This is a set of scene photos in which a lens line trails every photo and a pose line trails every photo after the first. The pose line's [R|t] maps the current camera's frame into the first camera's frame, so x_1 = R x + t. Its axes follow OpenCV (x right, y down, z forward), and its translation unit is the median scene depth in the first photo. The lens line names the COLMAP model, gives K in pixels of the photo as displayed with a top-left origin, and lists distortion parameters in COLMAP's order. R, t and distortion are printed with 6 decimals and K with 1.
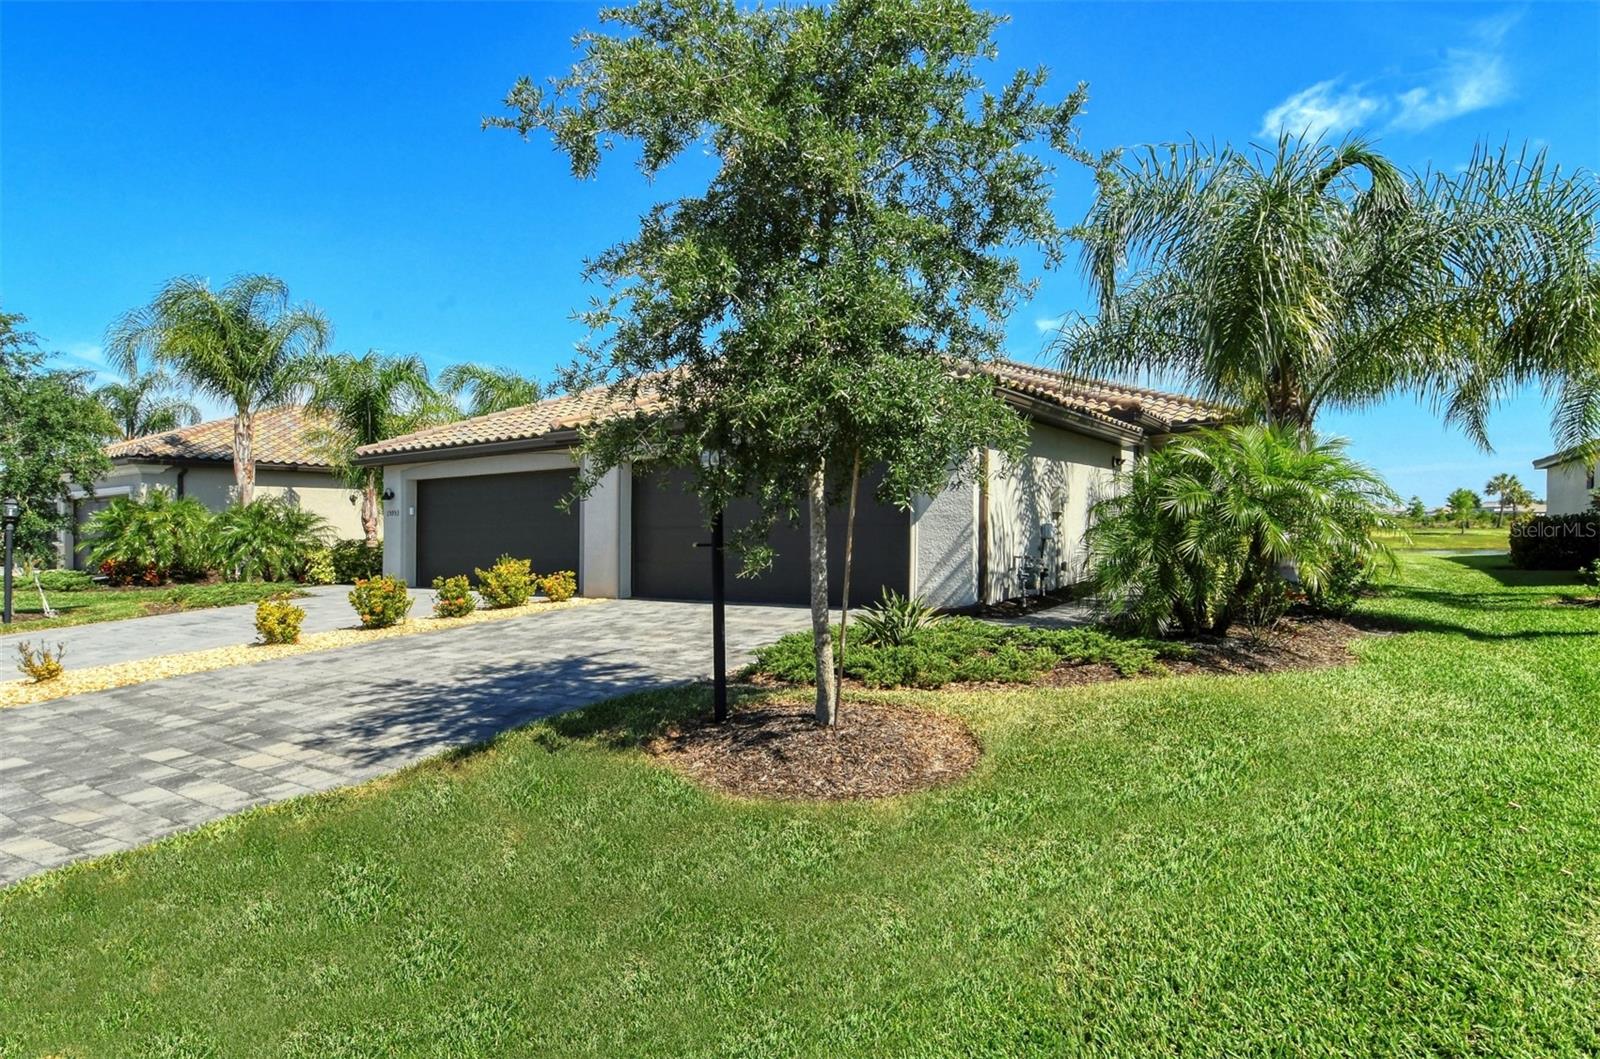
lens RADIAL K [[844.1, 0, 802.1], [0, 844.1, 541.3], [0, 0, 1]] dist [0.036369, -0.020350]
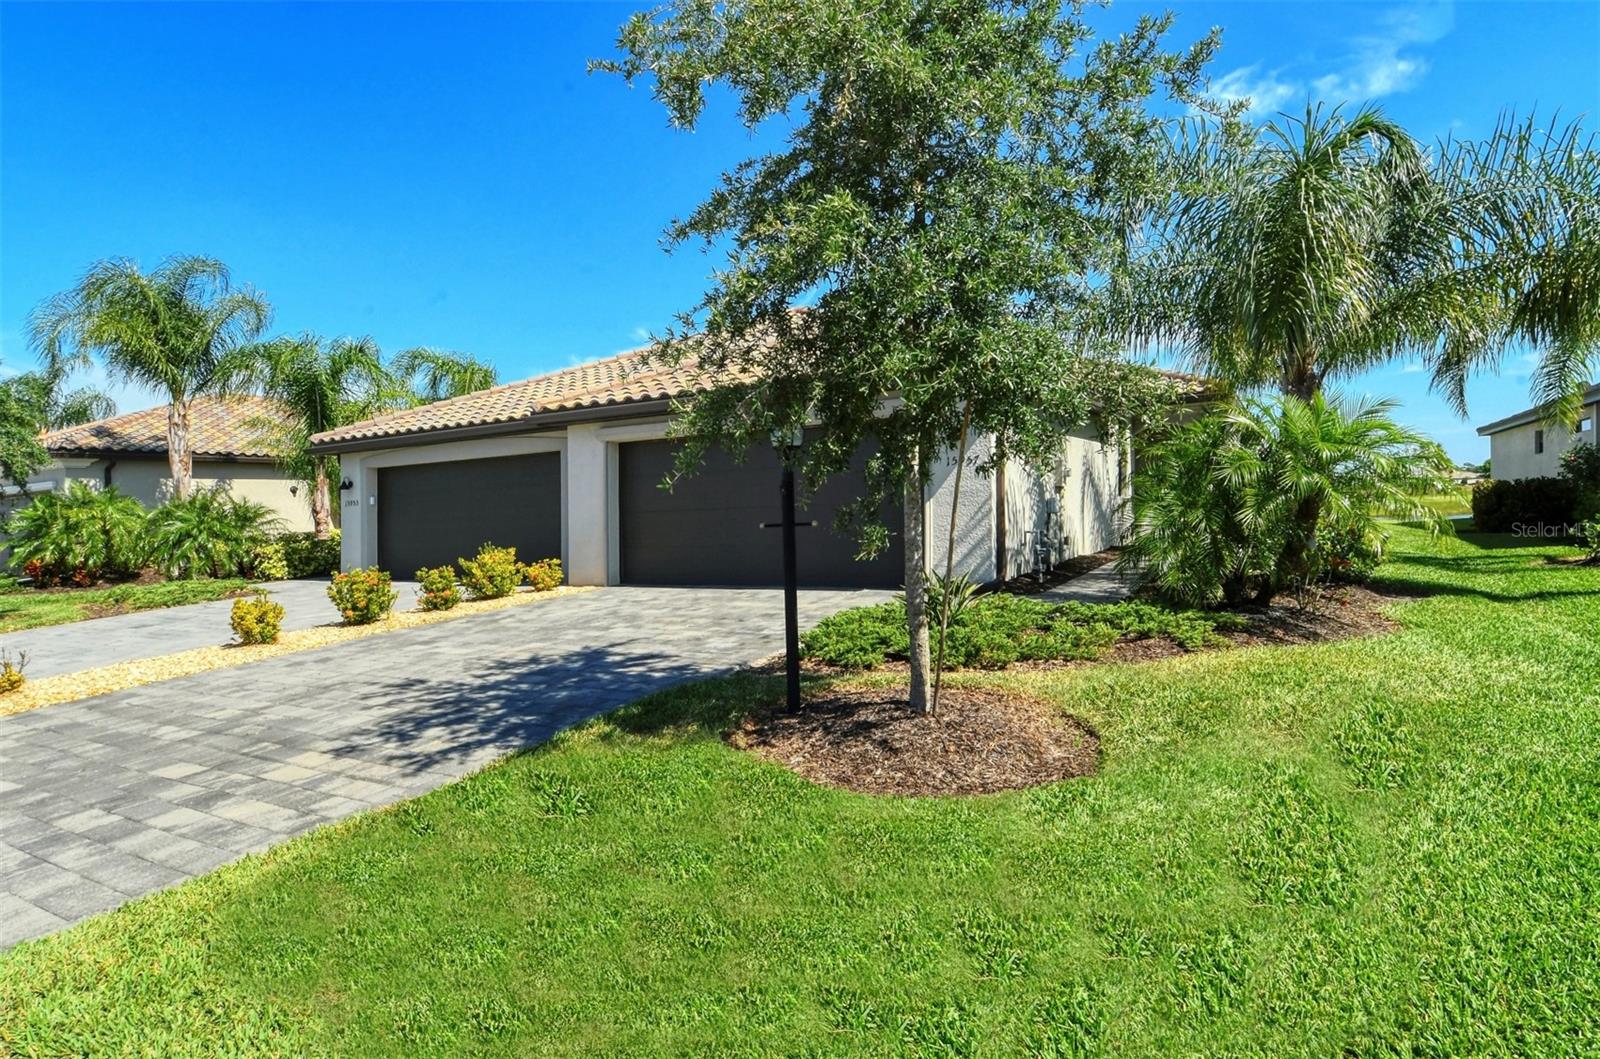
lens RADIAL K [[844.1, 0, 796.4], [0, 844.1, 520.0], [0, 0, 1]] dist [0.036369, -0.020350]
pose [[0.997863, -0.024089, 0.060741, -0.115084], [0.024303, 0.999701, -0.002793, 0.001104], [-0.060655, 0.004263, 0.998150, 0.042484]]
